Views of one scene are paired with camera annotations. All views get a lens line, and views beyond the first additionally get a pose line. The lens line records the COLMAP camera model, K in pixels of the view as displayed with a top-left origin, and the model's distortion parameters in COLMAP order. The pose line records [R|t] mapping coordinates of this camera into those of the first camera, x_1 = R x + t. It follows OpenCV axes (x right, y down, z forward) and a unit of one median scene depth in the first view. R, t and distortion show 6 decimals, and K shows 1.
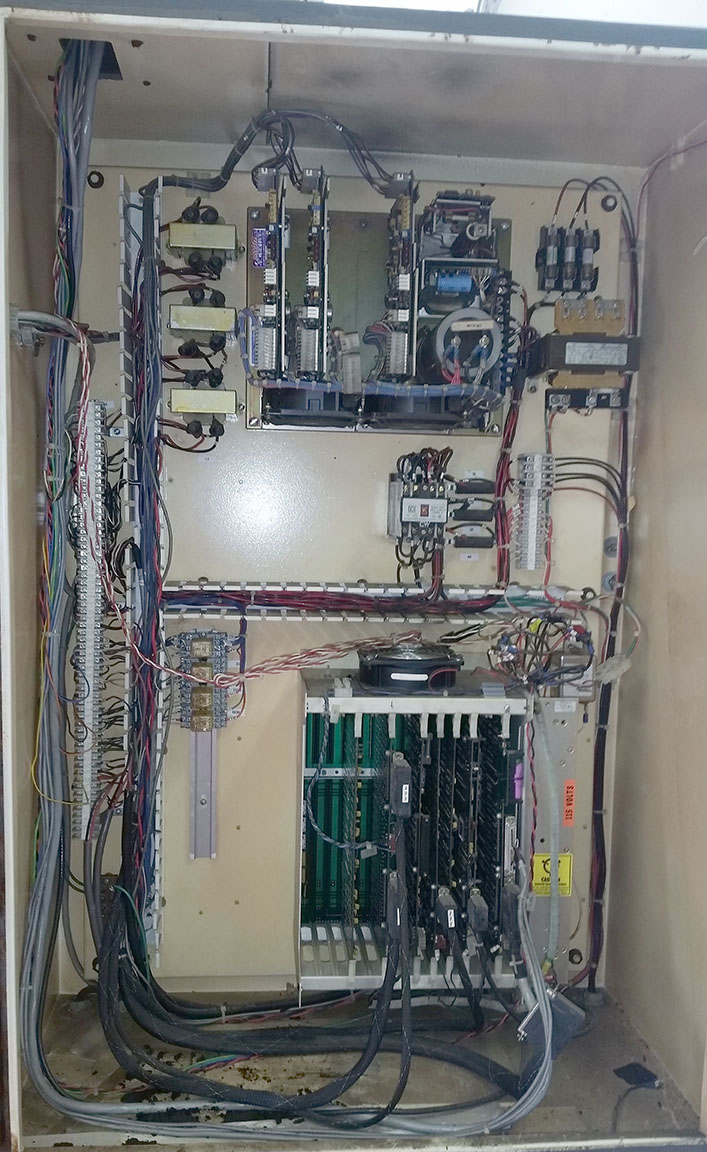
lens RADIAL K [[1053.4, 0, 351.4], [0, 1053.4, 623.2], [0, 0, 1]] dist [0.179772, -0.411004]
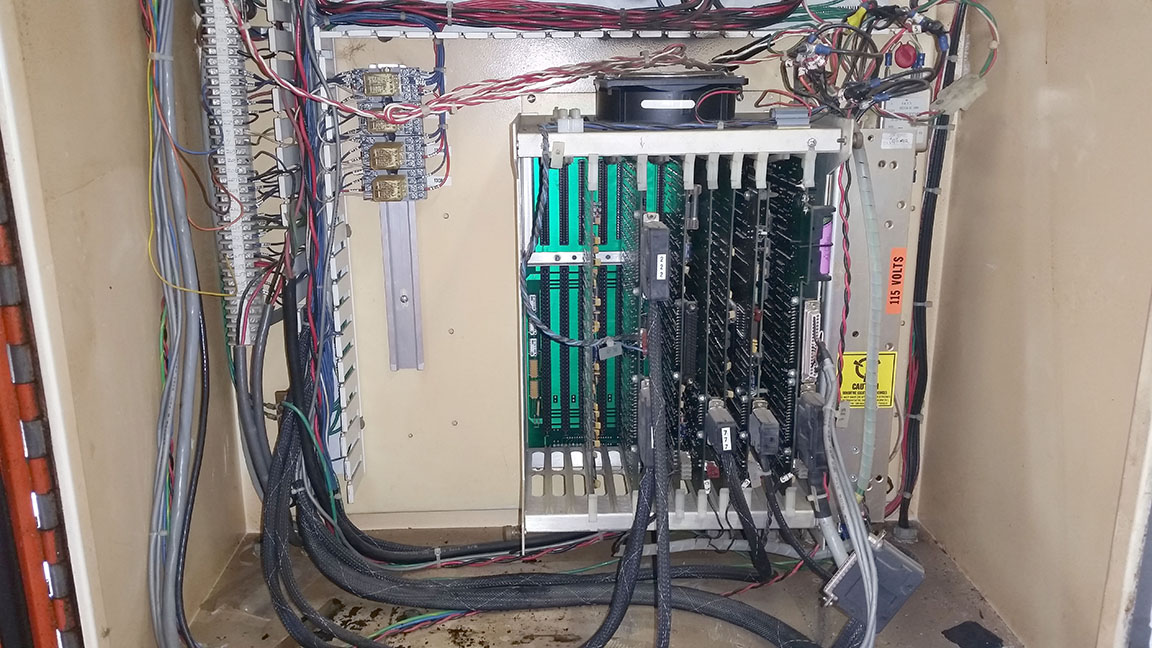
lens RADIAL K [[990.4, 0, 576.4], [0, 990.4, 335.5], [0, 0, 1]] dist [0.210591, -0.572292]
pose [[0.998544, -0.015638, -0.051632, 0.025481], [0.023755, 0.986741, 0.160556, 0.088746], [0.048437, -0.161549, 0.985675, 0.312338]]
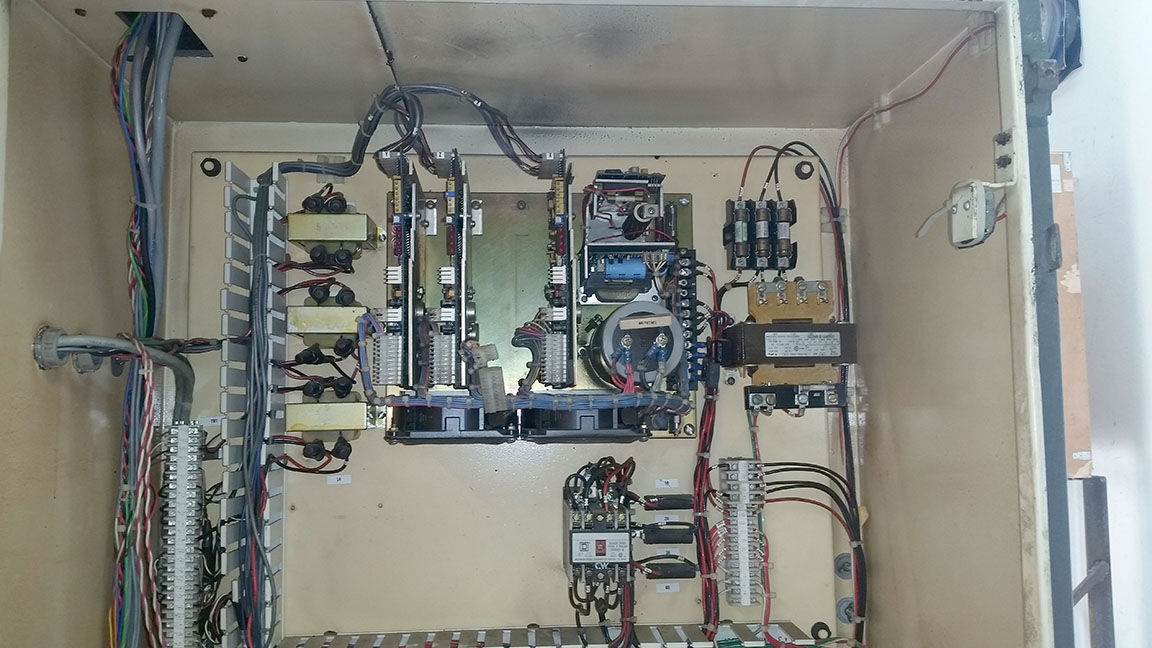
lens RADIAL K [[990.4, 0, 576.4], [0, 990.4, 335.5], [0, 0, 1]] dist [0.210591, -0.572292]
pose [[0.999259, -0.036460, -0.012323, 0.064668], [0.033331, 0.979932, -0.196526, -0.113225], [0.019241, 0.195969, 0.980421, 0.239612]]
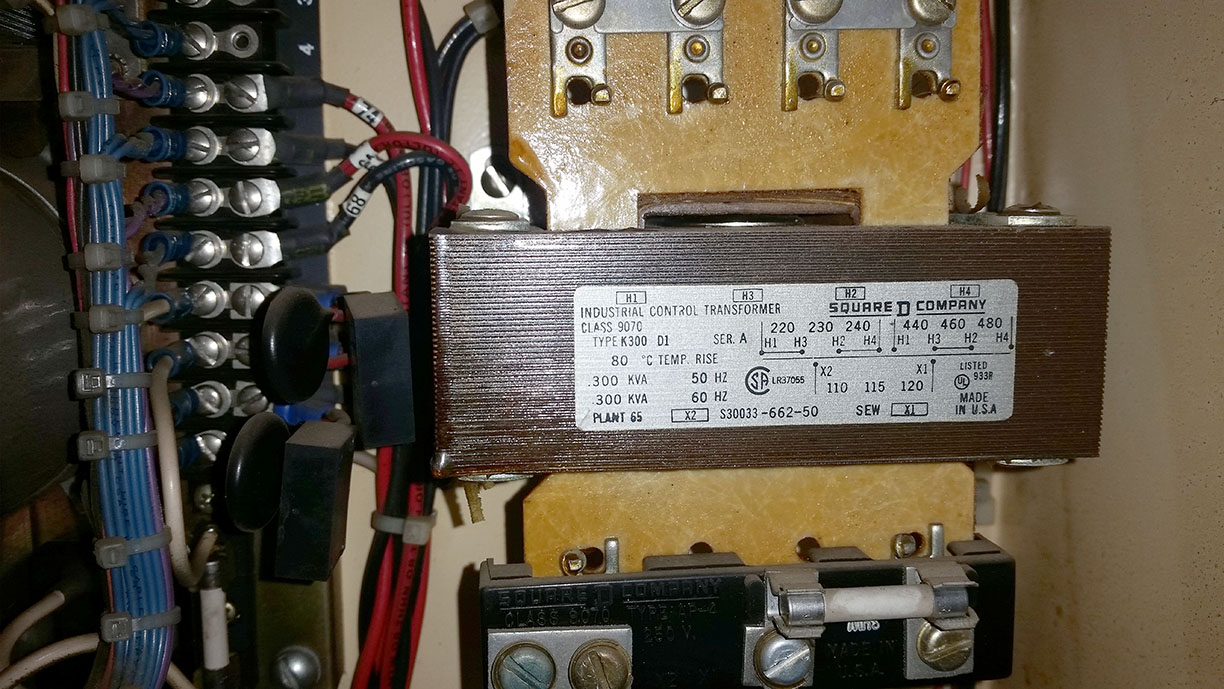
lens RADIAL K [[1052.3, 0, 612.4], [0, 1052.3, 356.7], [0, 0, 1]] dist [0.210591, -0.572292]
pose [[0.998894, -0.035535, 0.030794, 0.202667], [0.035404, 0.999362, 0.004791, -0.254798], [-0.030945, -0.003695, 0.999514, 0.870334]]
